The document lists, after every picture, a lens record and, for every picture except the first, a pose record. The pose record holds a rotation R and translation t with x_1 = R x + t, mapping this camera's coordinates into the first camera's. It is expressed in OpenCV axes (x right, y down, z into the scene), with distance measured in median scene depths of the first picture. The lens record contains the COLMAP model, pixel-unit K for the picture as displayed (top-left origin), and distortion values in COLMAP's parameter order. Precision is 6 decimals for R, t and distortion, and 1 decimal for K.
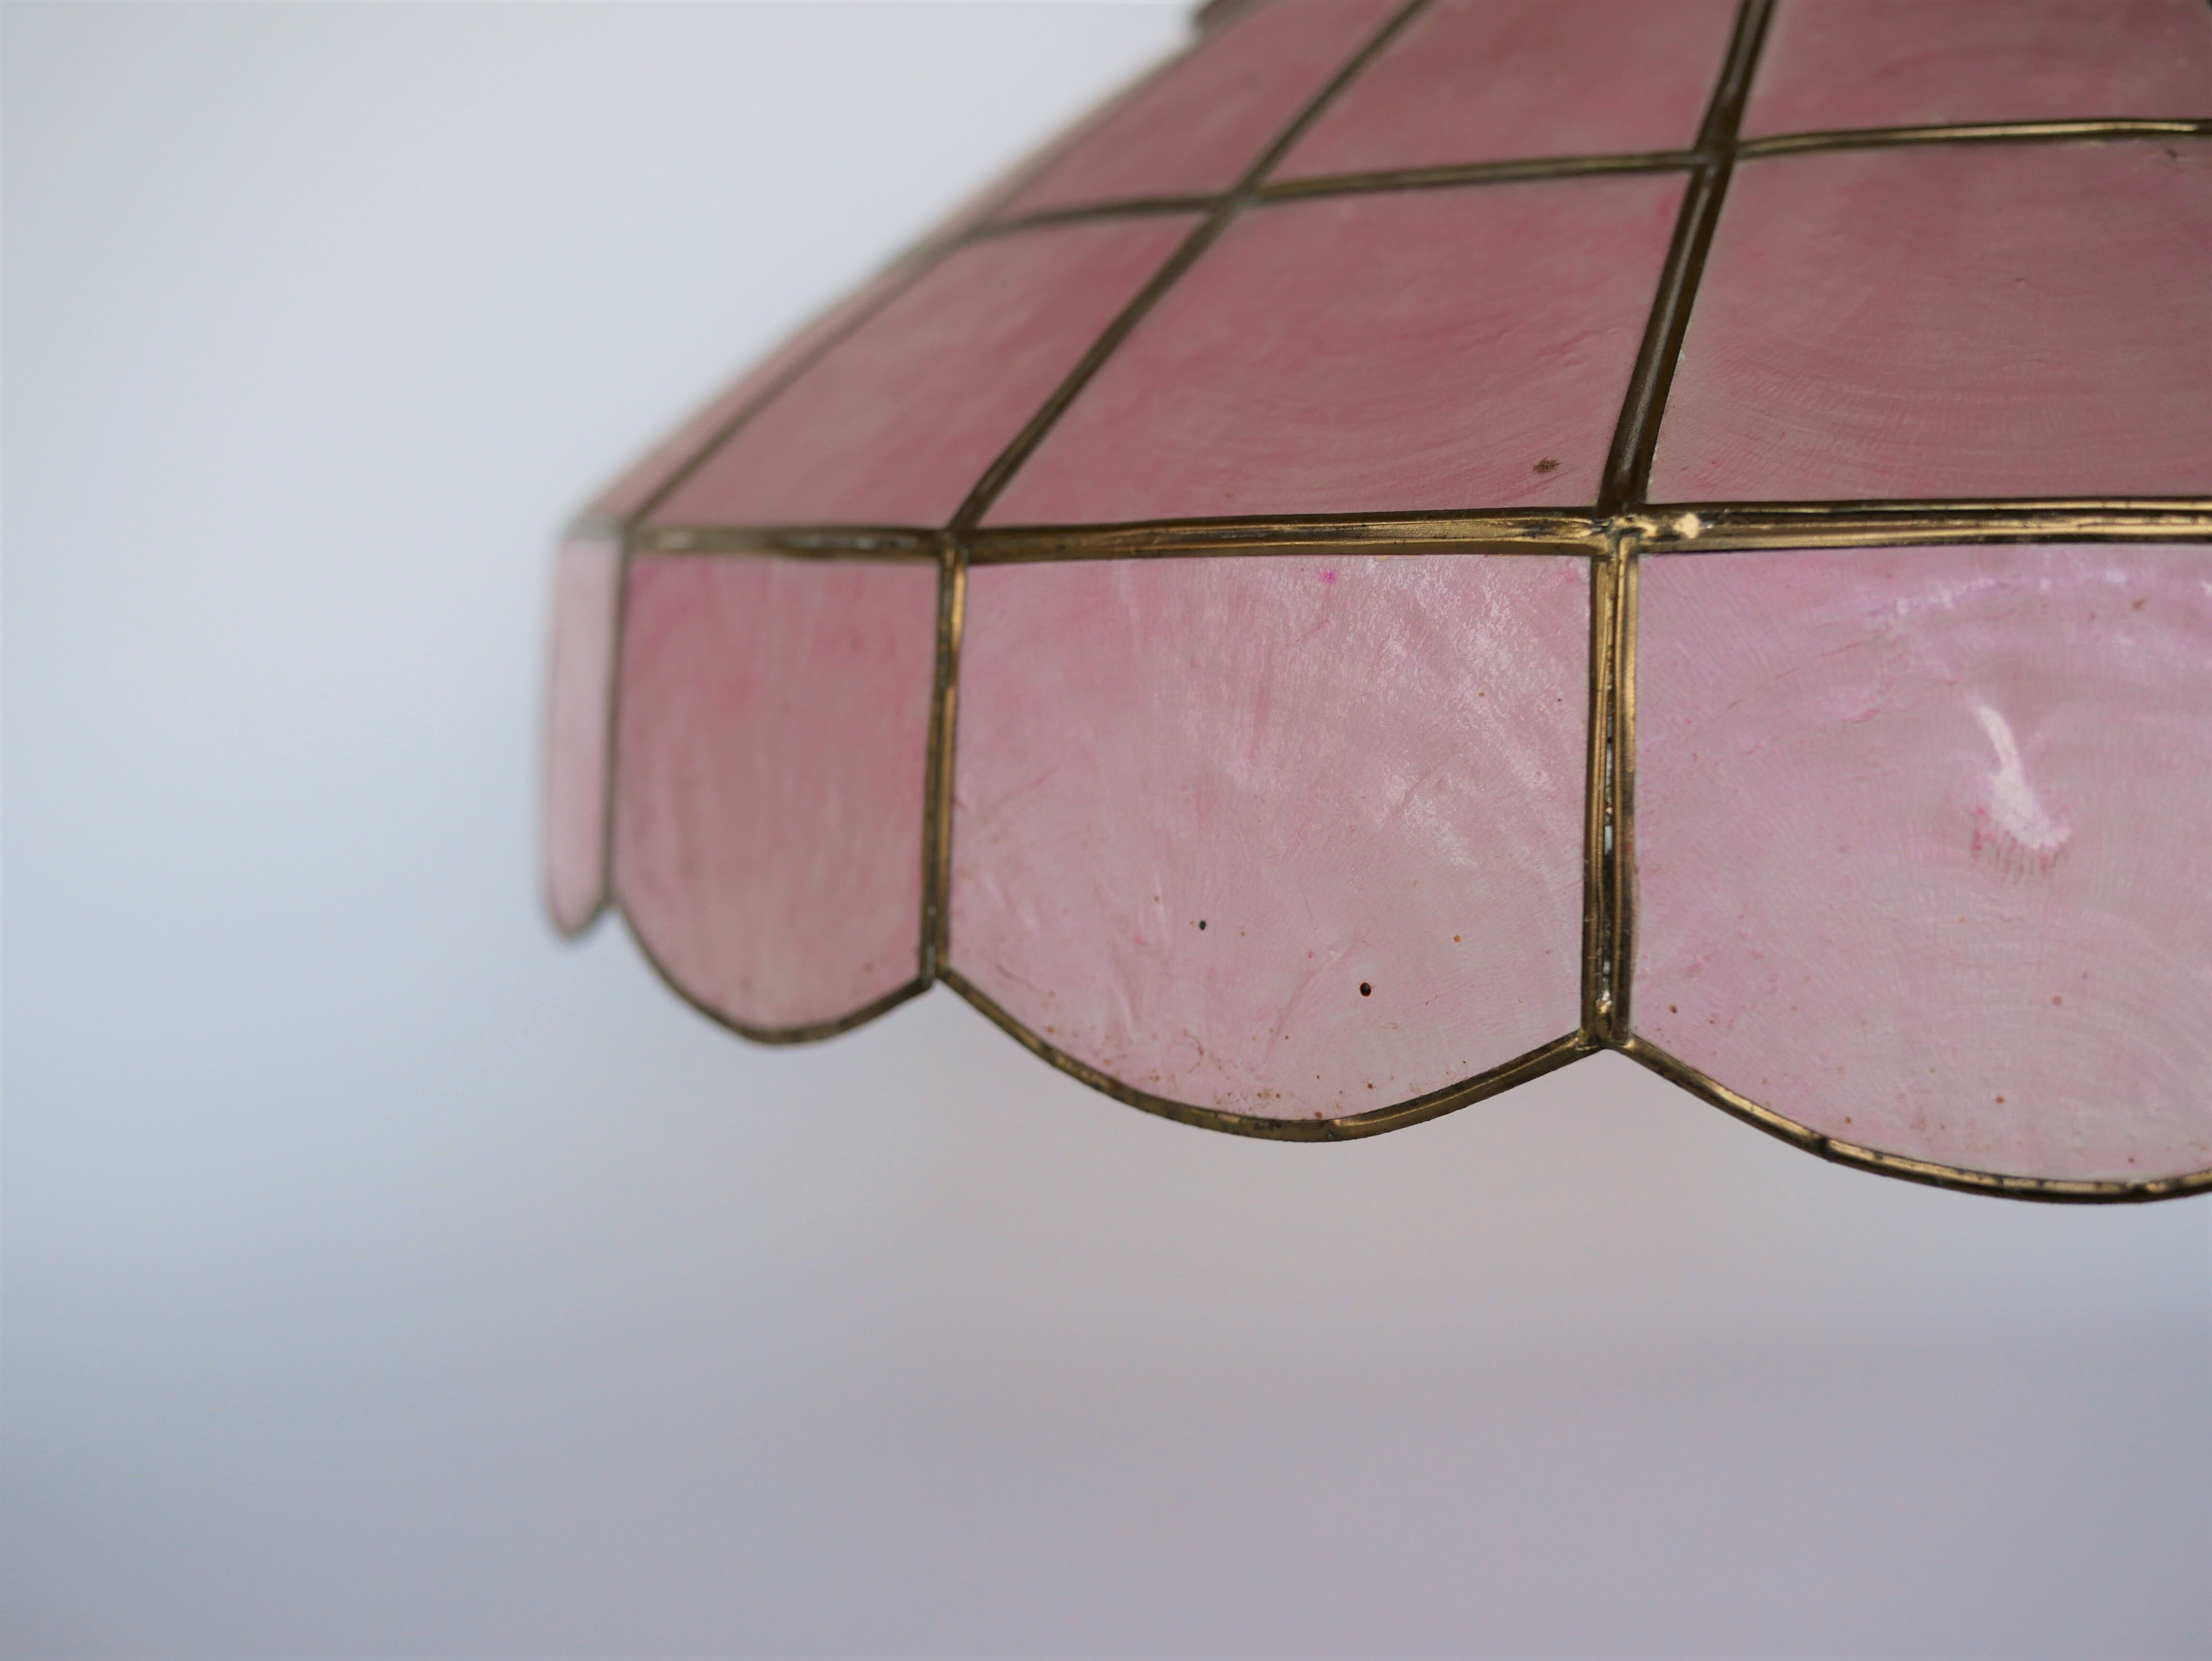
lens RADIAL K [[2635.7, 0, 1102.6], [0, 2635.7, 827.7], [0, 0, 1]] dist [-0.025250, -0.030902]
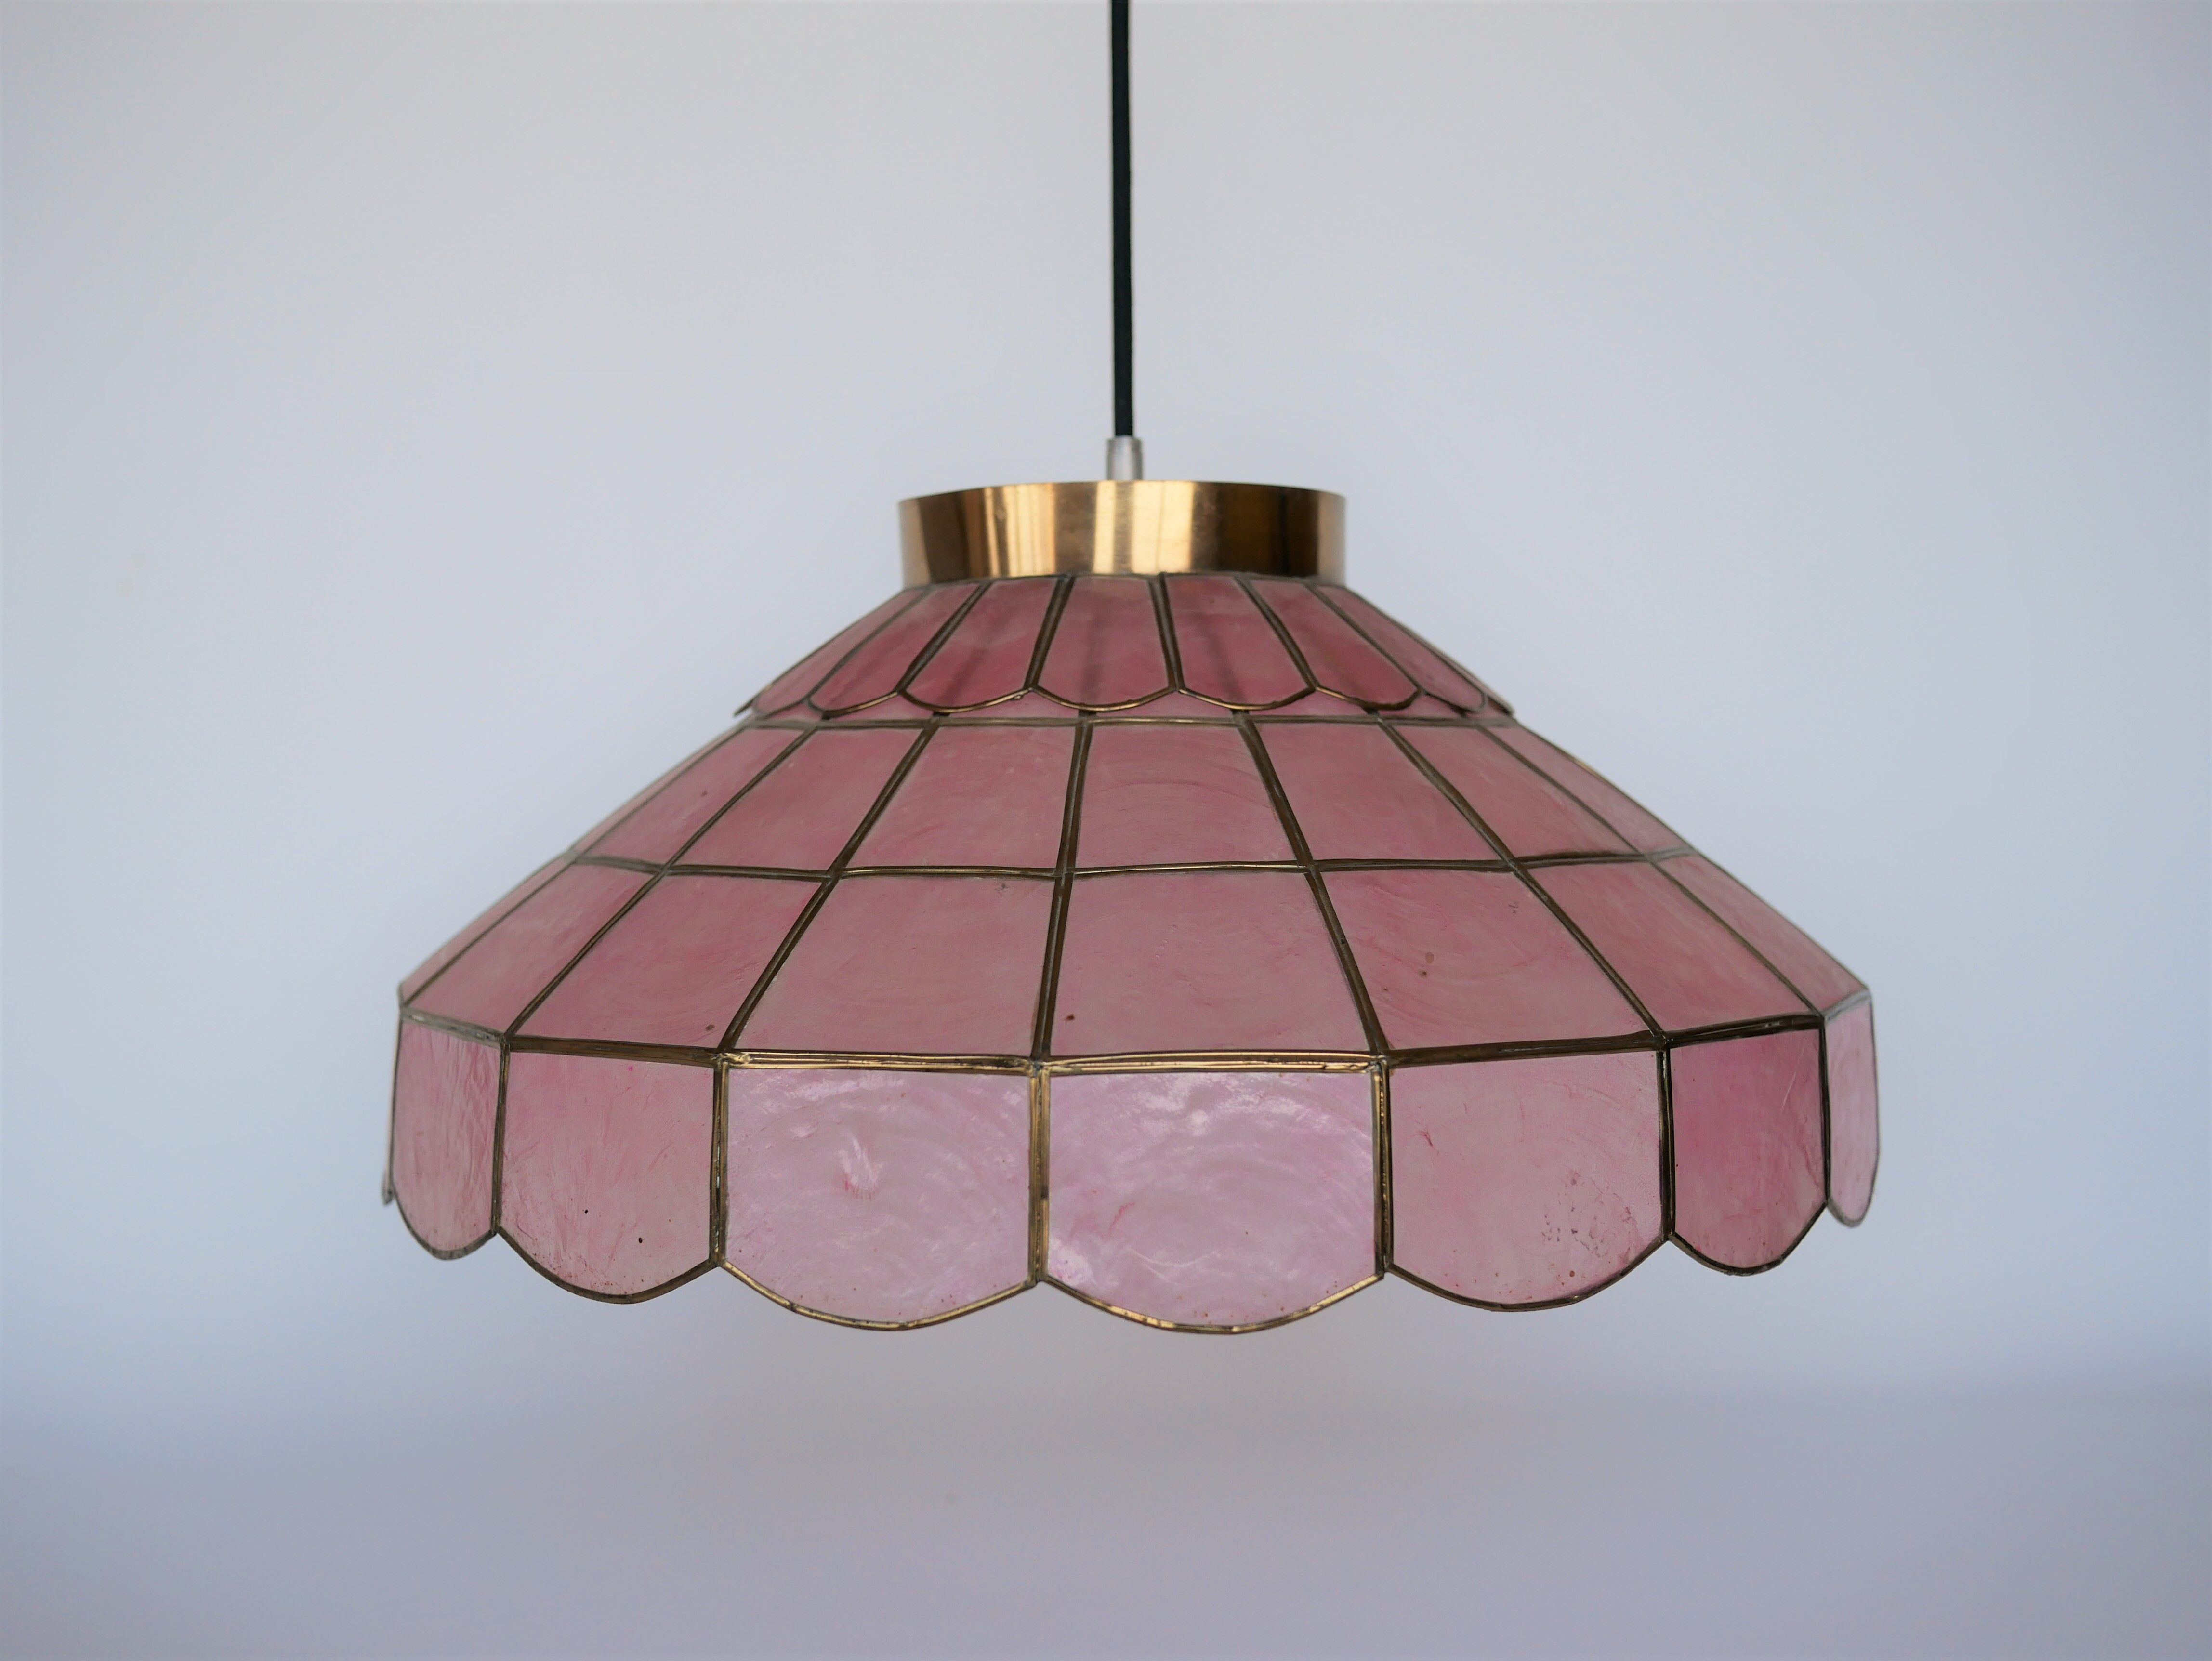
lens RADIAL K [[2635.7, 0, 1102.6], [0, 2635.7, 827.7], [0, 0, 1]] dist [-0.025250, -0.030902]
pose [[0.998335, 0.003046, -0.057608, 0.624739], [-0.007552, 0.996912, -0.078167, -0.123539], [0.057192, 0.078472, 0.995274, -1.335005]]
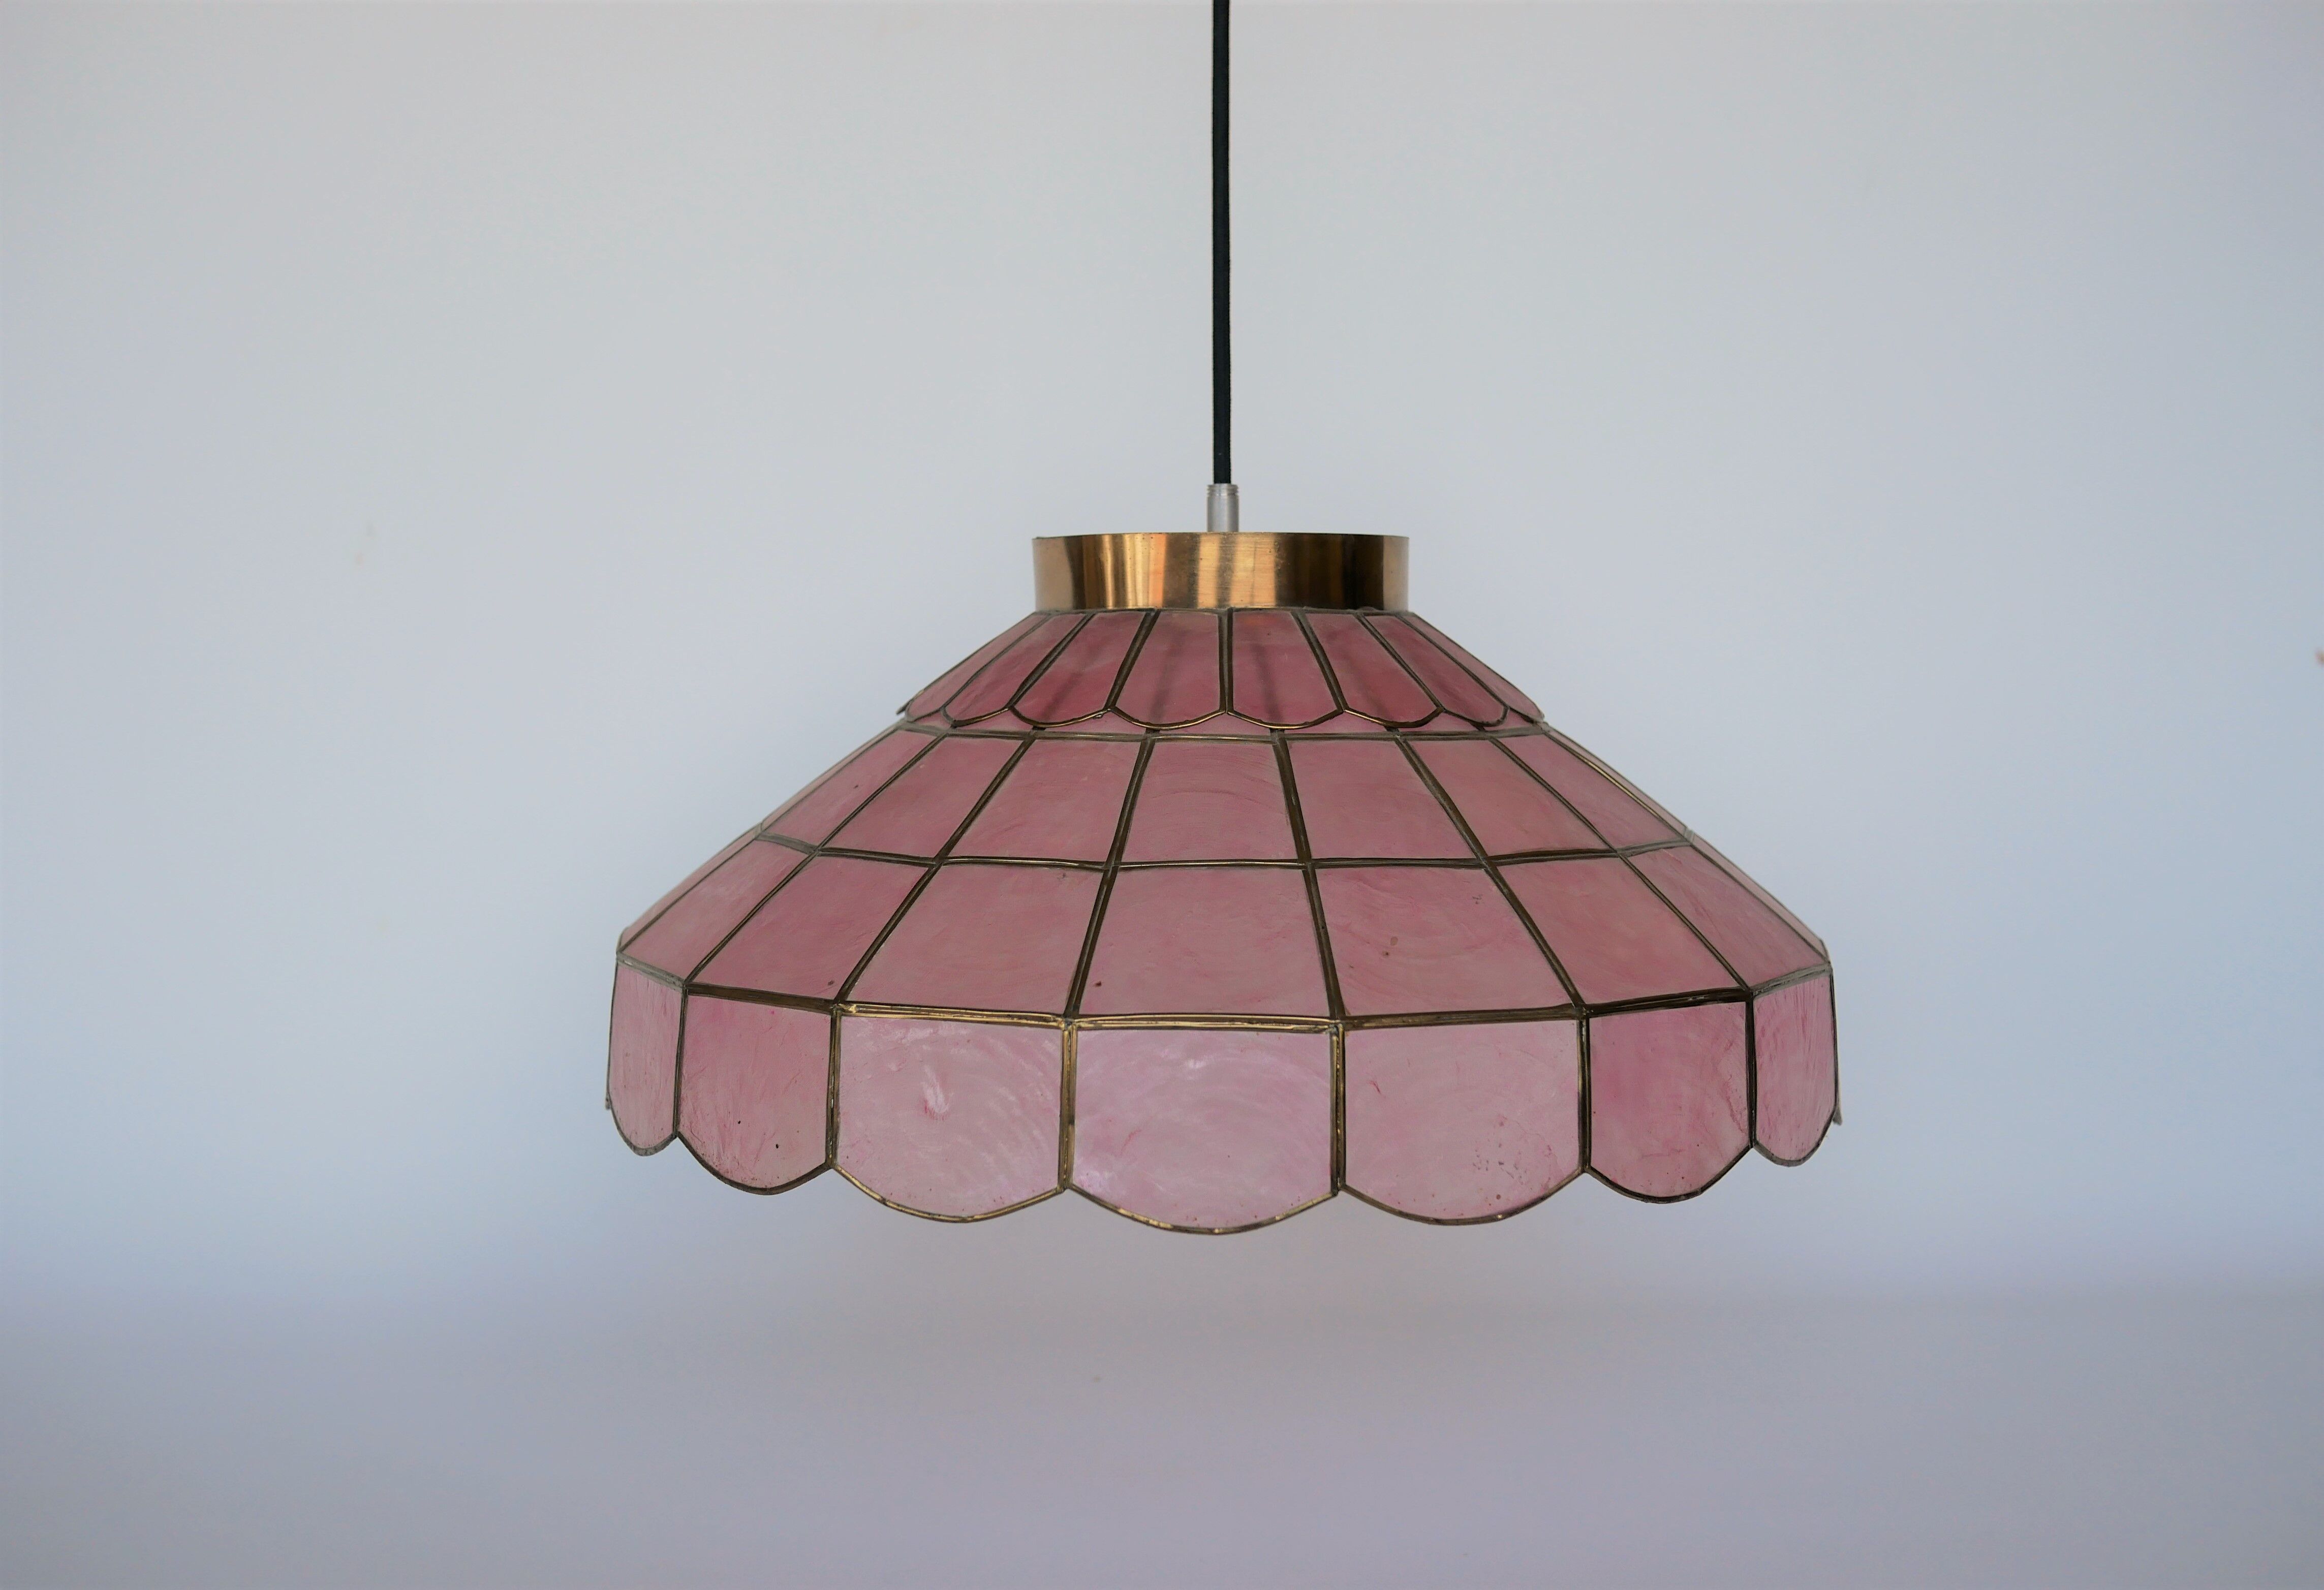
lens RADIAL K [[2784.6, 0, 1159.0], [0, 2784.6, 710.5], [0, 0, 1]] dist [-0.010487, -0.003199]
pose [[0.983414, 0.015684, -0.180693, 1.069080], [-0.029122, 0.996982, -0.071958, -0.216673], [0.179019, 0.076026, 0.980904, -2.072405]]
